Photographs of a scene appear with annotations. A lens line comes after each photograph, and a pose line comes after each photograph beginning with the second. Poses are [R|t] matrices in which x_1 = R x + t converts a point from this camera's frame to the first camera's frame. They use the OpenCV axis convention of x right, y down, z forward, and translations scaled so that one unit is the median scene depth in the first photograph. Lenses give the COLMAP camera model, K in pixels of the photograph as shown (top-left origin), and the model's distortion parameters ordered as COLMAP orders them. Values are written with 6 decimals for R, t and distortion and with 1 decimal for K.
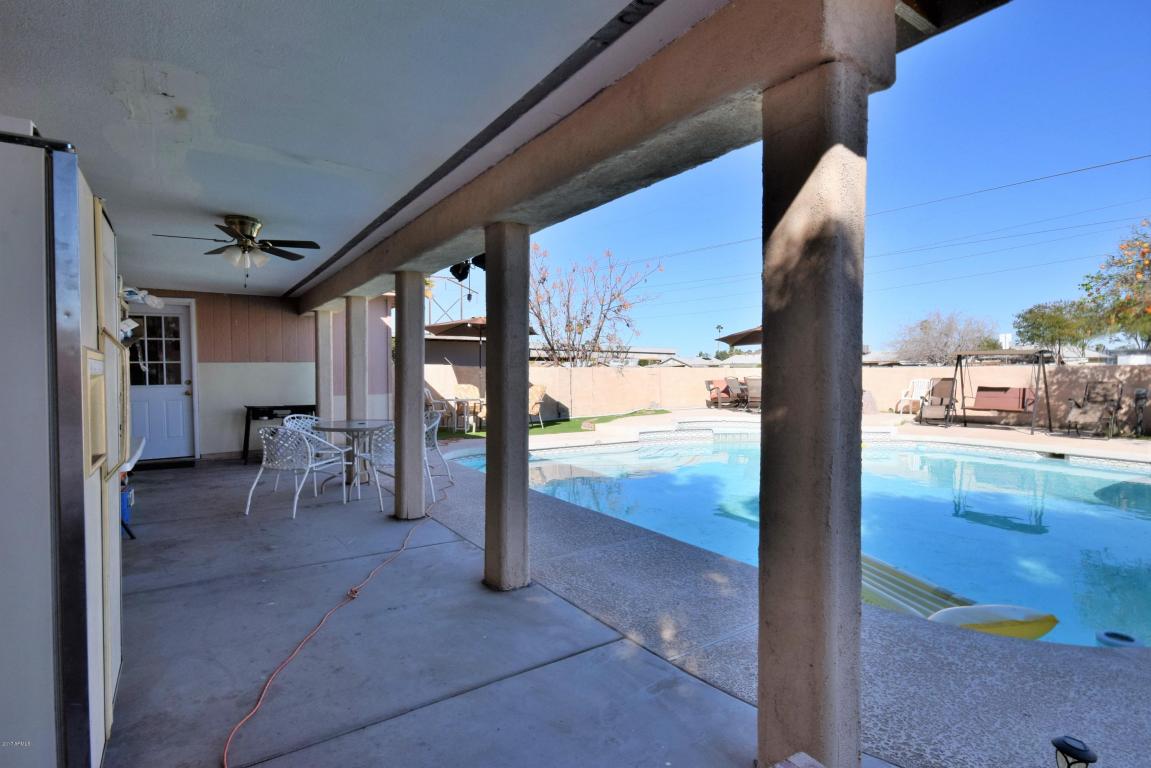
lens RADIAL K [[549.7, 0, 569.0], [0, 549.7, 389.9], [0, 0, 1]] dist [0.009623, -0.006166]
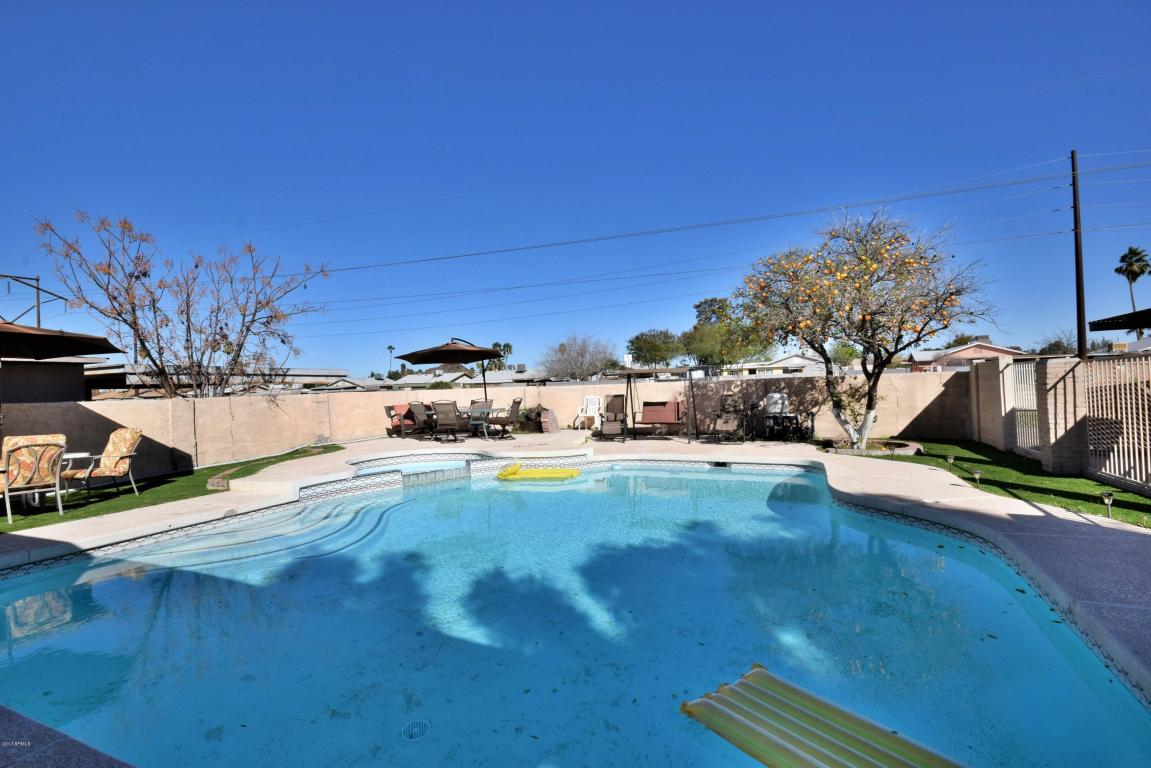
lens RADIAL K [[549.7, 0, 574.2], [0, 549.7, 380.8], [0, 0, 1]] dist [0.009623, -0.006166]
pose [[0.833574, -0.022576, 0.551946, 0.020909], [0.051762, 0.997961, -0.037355, -0.010997], [-0.549977, 0.059708, 0.833043, 0.125576]]
